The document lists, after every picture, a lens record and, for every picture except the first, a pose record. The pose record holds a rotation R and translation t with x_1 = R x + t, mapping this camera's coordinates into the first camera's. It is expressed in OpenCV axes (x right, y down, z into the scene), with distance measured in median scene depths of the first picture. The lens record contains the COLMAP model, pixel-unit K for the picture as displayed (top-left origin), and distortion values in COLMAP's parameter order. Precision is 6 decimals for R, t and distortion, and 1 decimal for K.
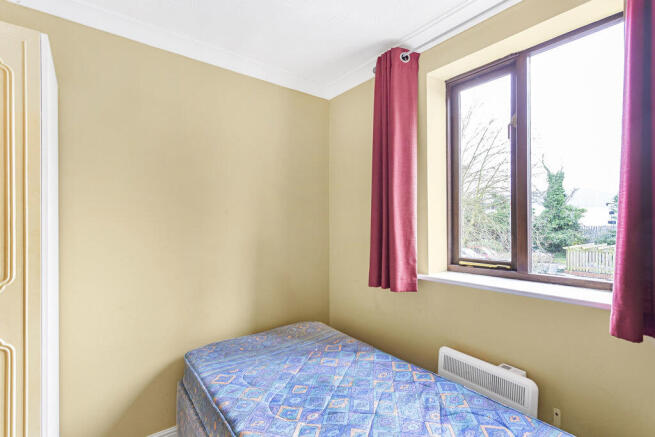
lens RADIAL K [[312.6, 0, 327.5], [0, 312.6, 218.5], [0, 0, 1]] dist [0.000418, -0.000246]
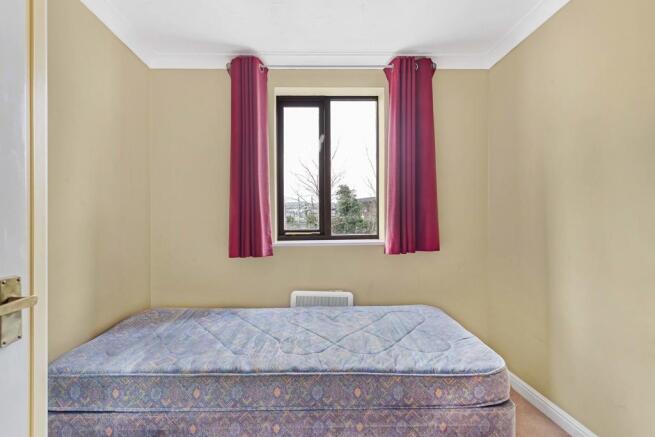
lens RADIAL K [[312.6, 0, 327.5], [0, 312.6, 218.5], [0, 0, 1]] dist [0.000418, -0.000246]
pose [[0.581646, -0.000402, 0.813442, -0.622325], [-0.003519, 0.999989, 0.003010, 0.076032], [-0.813434, -0.004613, 0.581638, 0.069349]]
